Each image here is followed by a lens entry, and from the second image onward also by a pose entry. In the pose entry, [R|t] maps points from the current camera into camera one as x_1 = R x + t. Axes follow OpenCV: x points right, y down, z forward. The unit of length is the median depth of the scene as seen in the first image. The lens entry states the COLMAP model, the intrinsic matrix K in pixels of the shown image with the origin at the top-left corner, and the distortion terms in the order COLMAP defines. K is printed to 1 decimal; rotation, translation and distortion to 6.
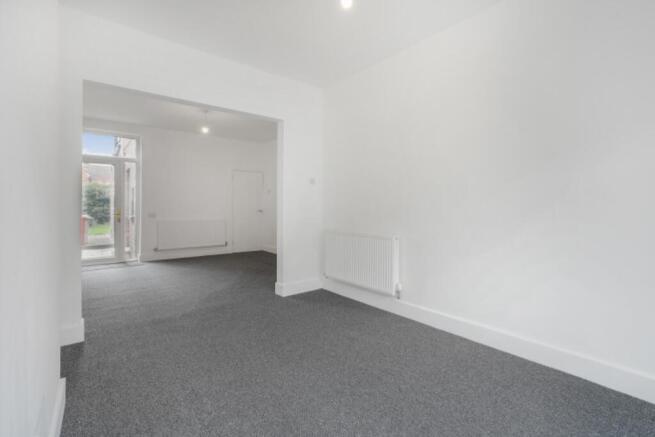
lens RADIAL K [[303.0, 0, 329.2], [0, 303.0, 213.0], [0, 0, 1]] dist [-0.002669, -0.000115]
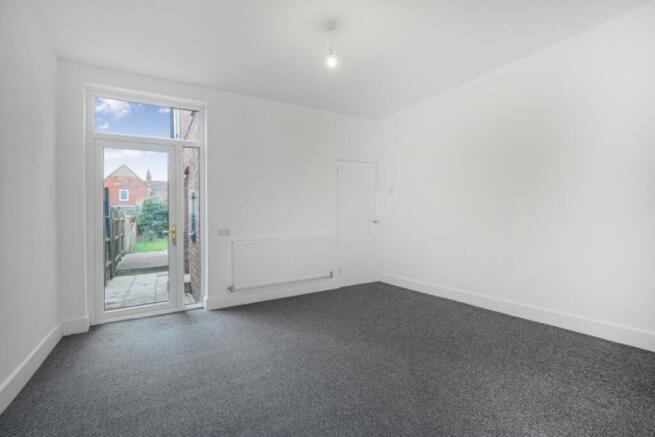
lens RADIAL K [[303.0, 0, 329.2], [0, 303.0, 213.0], [0, 0, 1]] dist [-0.002669, -0.000115]
pose [[0.989282, -0.027717, -0.143363, -0.250736], [0.023656, 0.999271, -0.029956, -0.007895], [0.144089, 0.026244, 0.989217, 0.368980]]
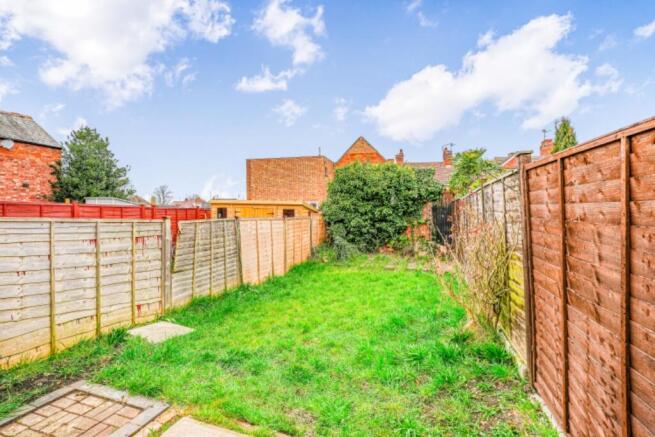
lens RADIAL K [[303.0, 0, 329.2], [0, 303.0, 213.0], [0, 0, 1]] dist [-0.002669, -0.000115]
pose [[0.551810, 0.003747, -0.833962, -1.314033], [-0.023058, 0.999676, -0.010766, -0.052008], [0.833651, 0.025170, 0.551717, 2.240296]]
